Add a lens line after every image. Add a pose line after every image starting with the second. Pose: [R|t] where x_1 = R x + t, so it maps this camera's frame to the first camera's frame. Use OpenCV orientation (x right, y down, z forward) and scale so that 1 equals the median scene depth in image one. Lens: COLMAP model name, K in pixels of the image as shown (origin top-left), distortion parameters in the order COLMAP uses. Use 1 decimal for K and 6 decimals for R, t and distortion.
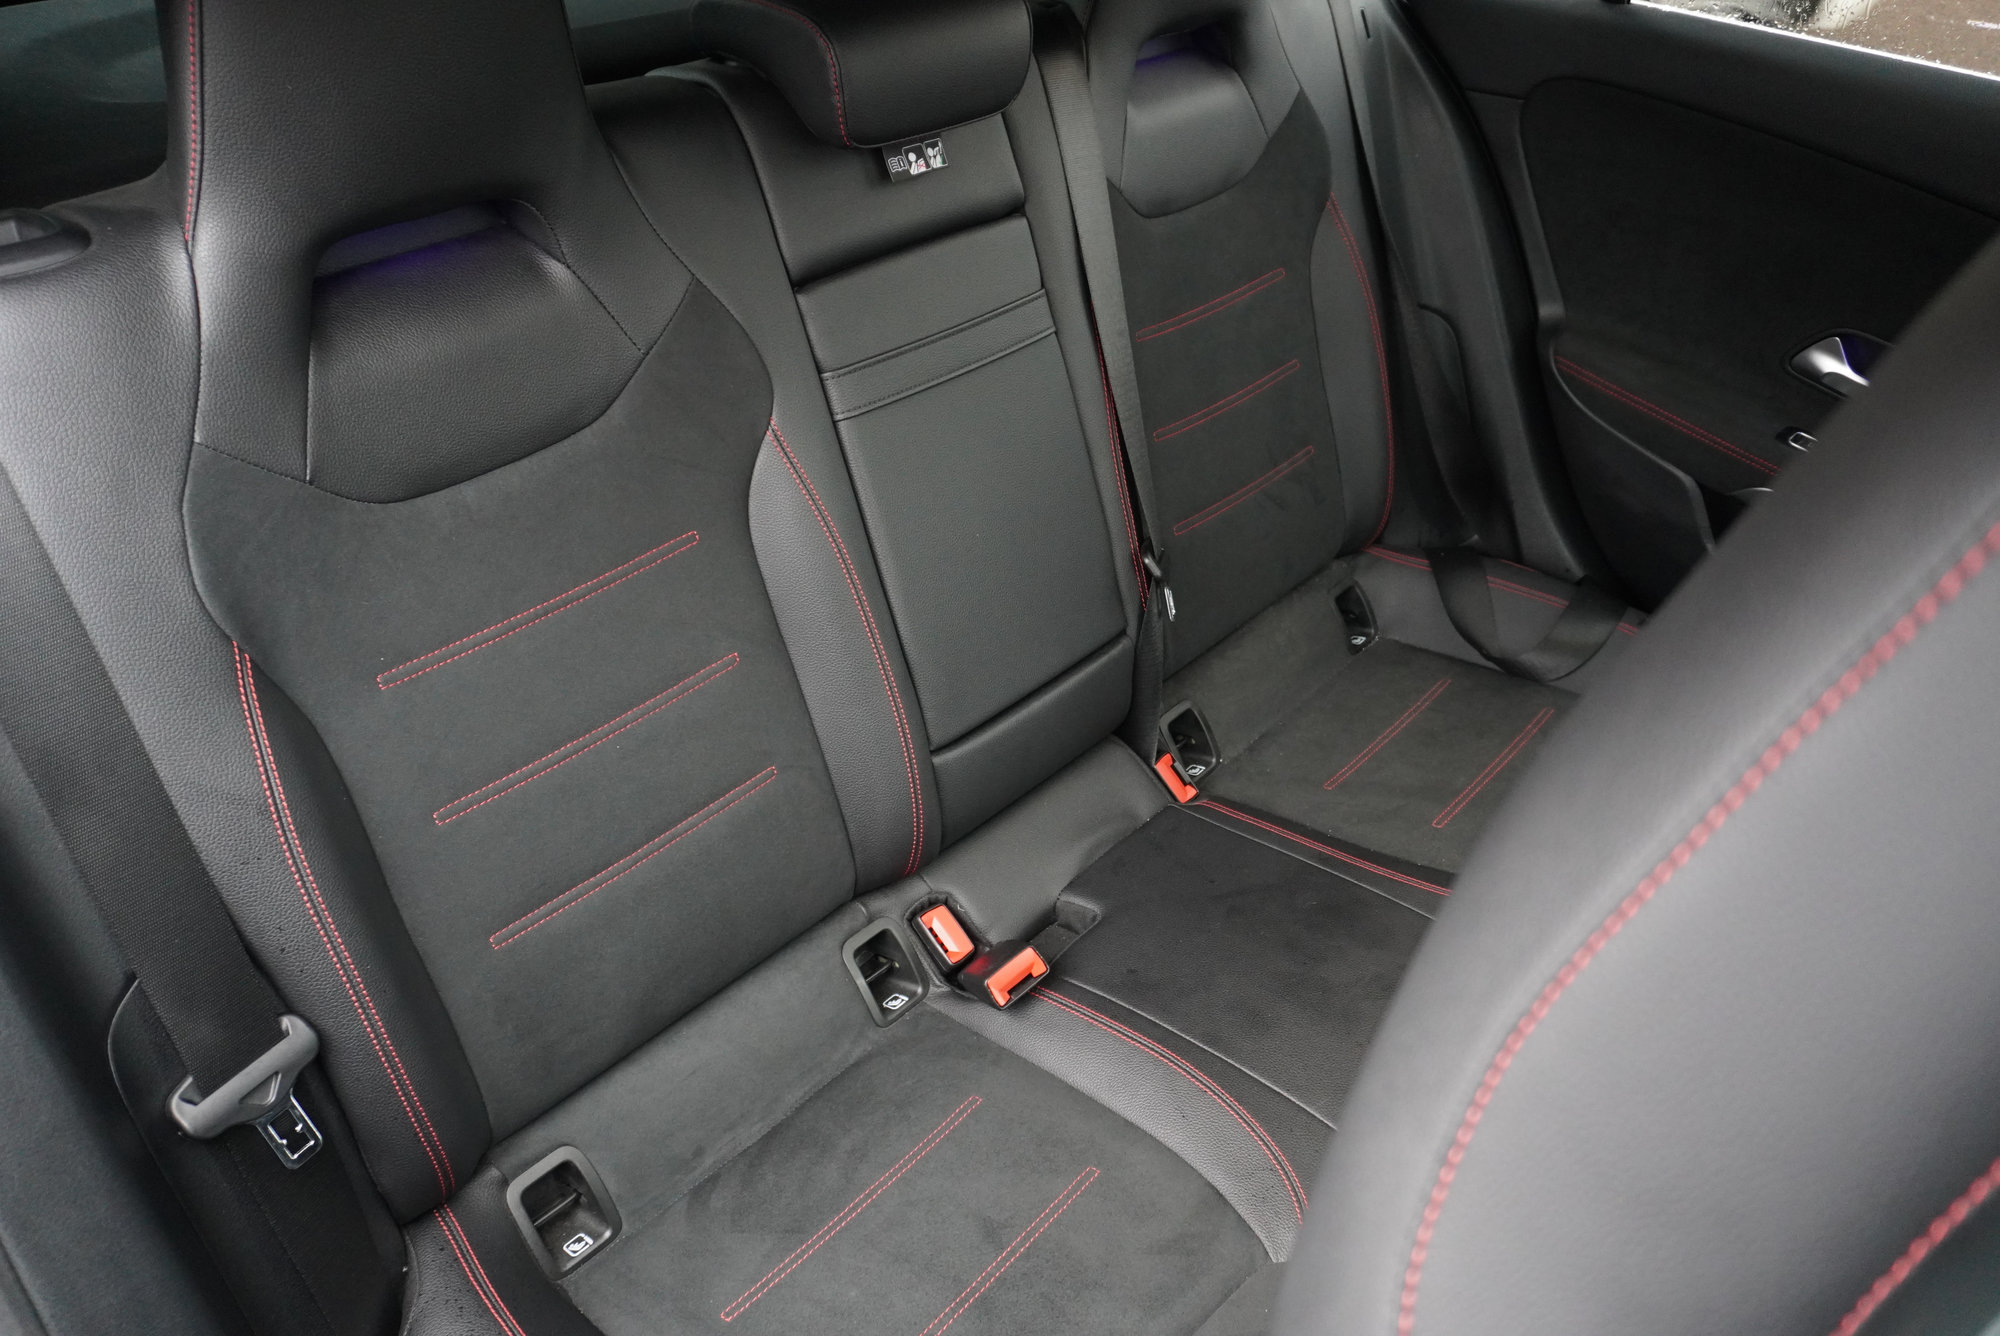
lens RADIAL K [[1400.8, 0, 1000.0], [0, 1400.8, 668.0], [0, 0, 1]] dist [0.003428, 0.000501]
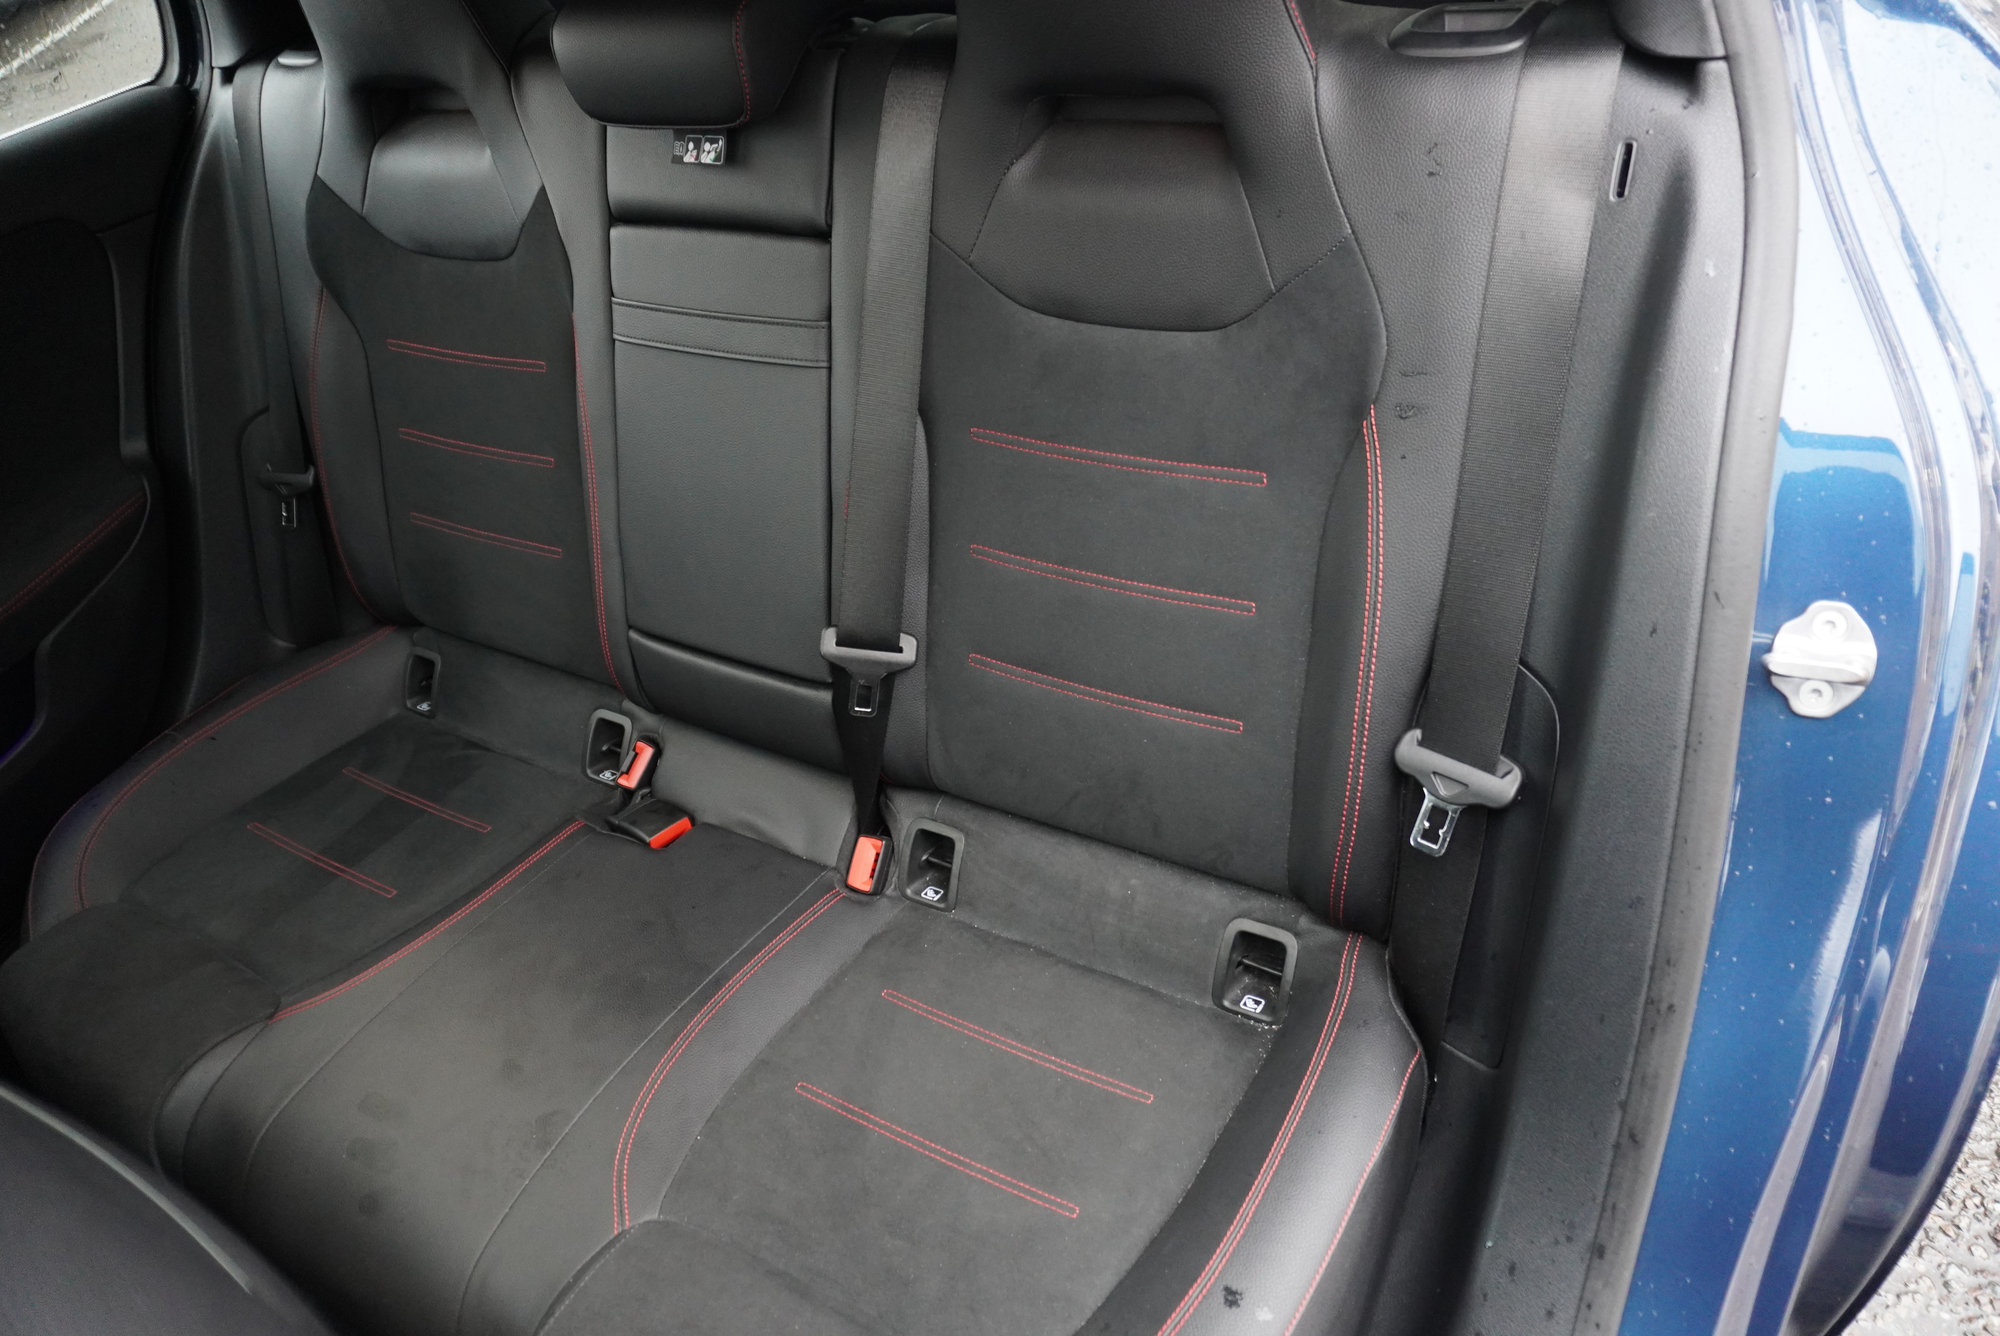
lens RADIAL K [[1340.0, 0, 1007.2], [0, 1340.0, 659.9], [0, 0, 1]] dist [-0.060516, 0.041598]
pose [[0.260706, 0.585405, -0.767681, 0.909019], [-0.448653, 0.777562, 0.440577, -0.558861], [0.854835, 0.229561, 0.465359, 0.758254]]
